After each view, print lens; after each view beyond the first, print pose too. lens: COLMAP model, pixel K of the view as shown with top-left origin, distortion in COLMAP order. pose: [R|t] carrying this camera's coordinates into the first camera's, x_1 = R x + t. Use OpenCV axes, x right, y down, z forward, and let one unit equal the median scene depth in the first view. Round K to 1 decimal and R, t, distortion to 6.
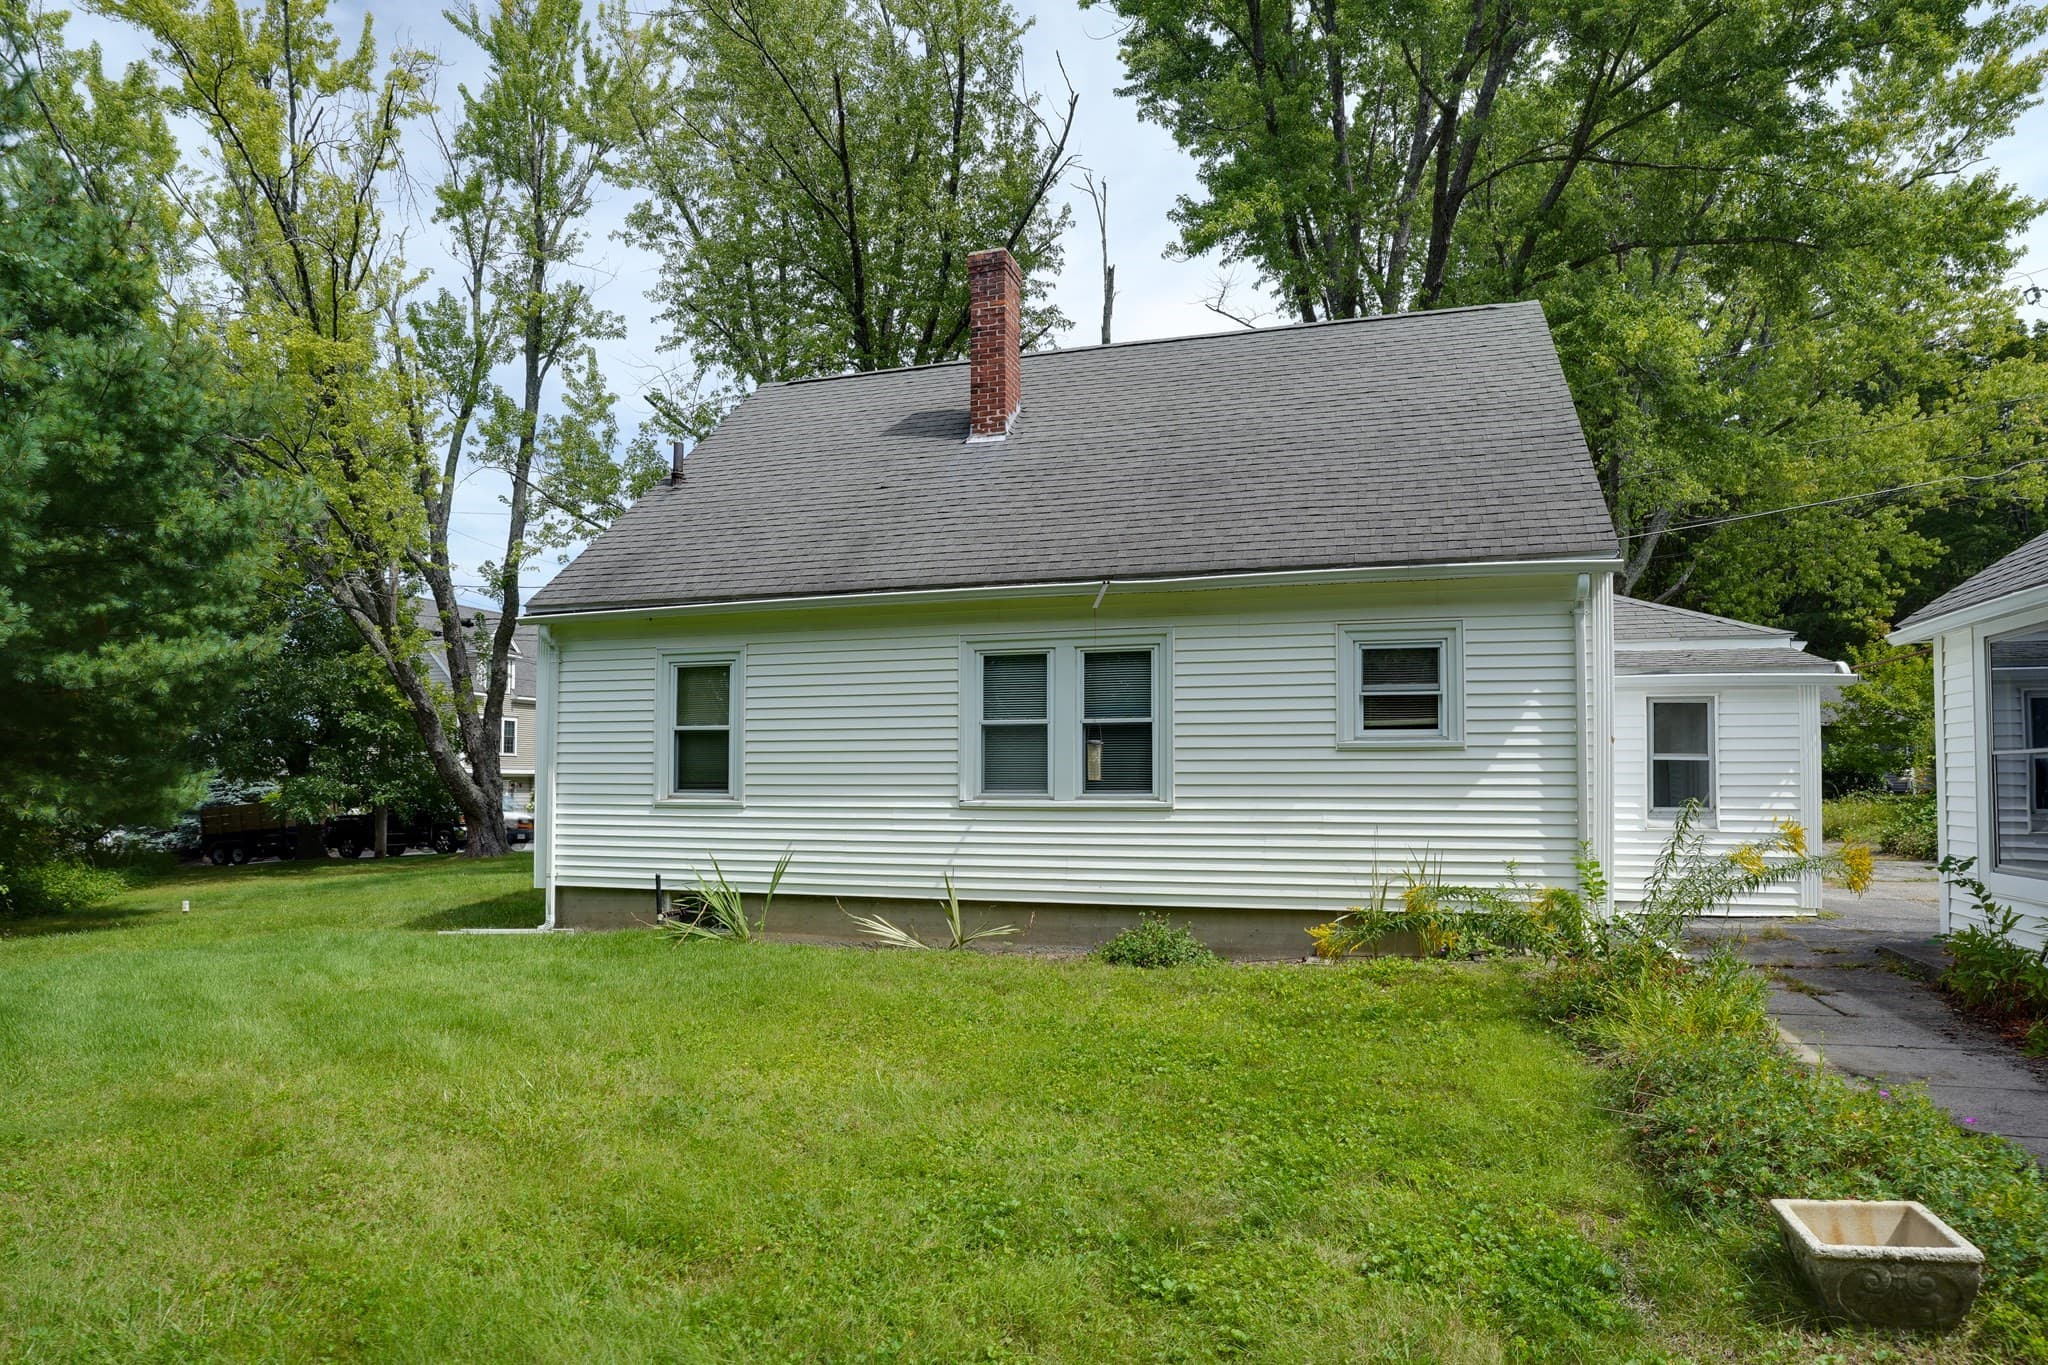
lens RADIAL K [[1174.7, 0, 1040.5], [0, 1174.7, 710.8], [0, 0, 1]] dist [-0.066207, 0.031894]
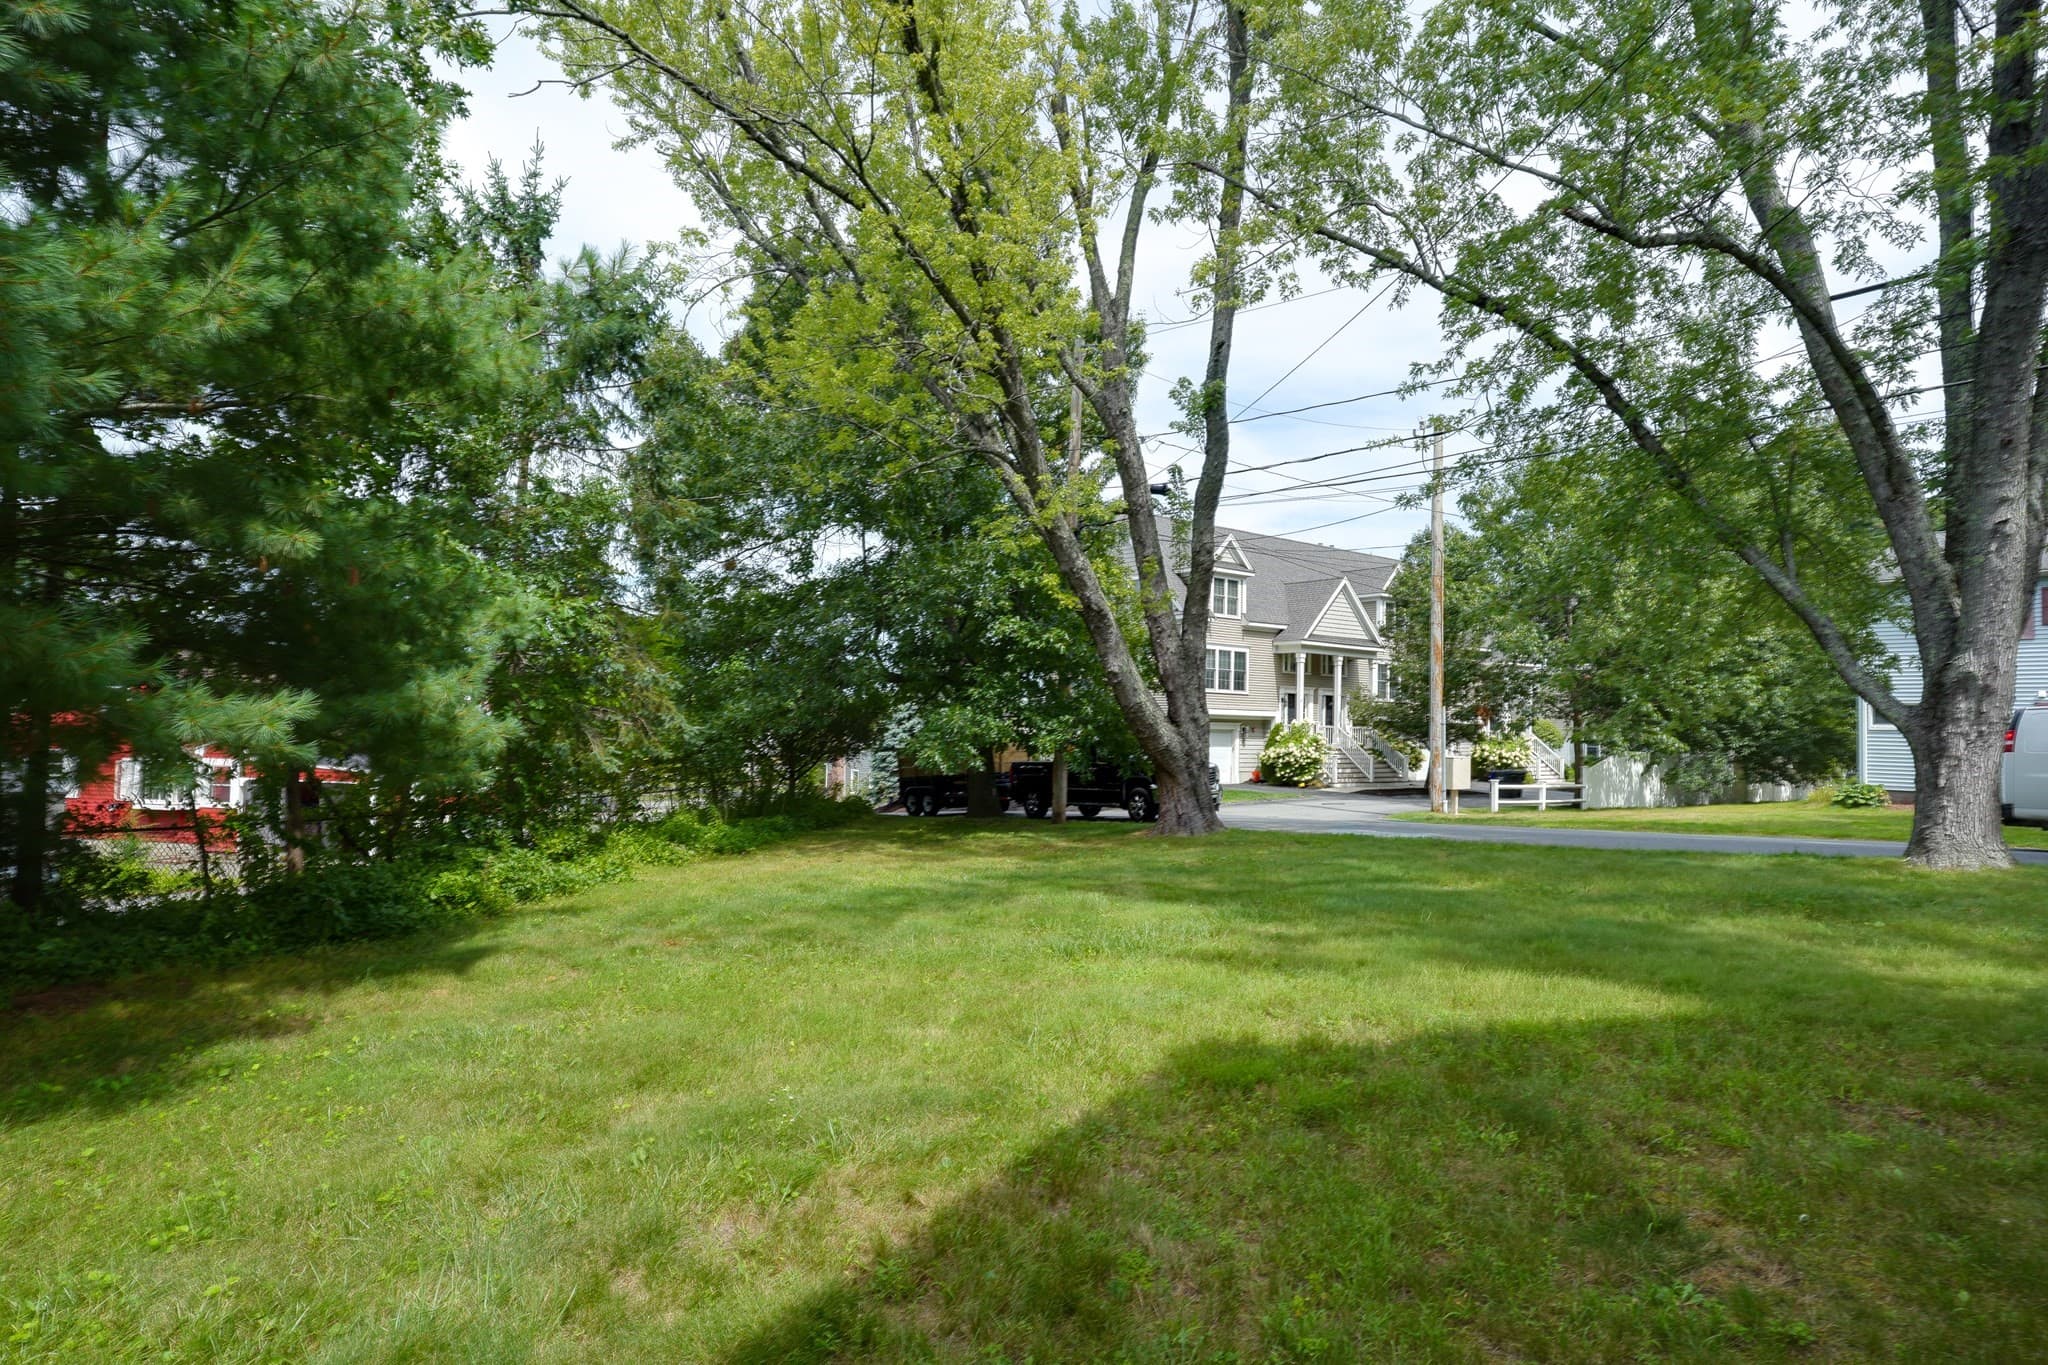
lens RADIAL K [[1174.7, 0, 1040.5], [0, 1174.7, 710.8], [0, 0, 1]] dist [-0.066207, 0.031894]
pose [[0.817616, 0.010375, -0.575671, -0.164947], [0.013830, 0.999195, 0.037650, 0.030570], [0.575598, -0.038745, 0.816814, 0.415130]]
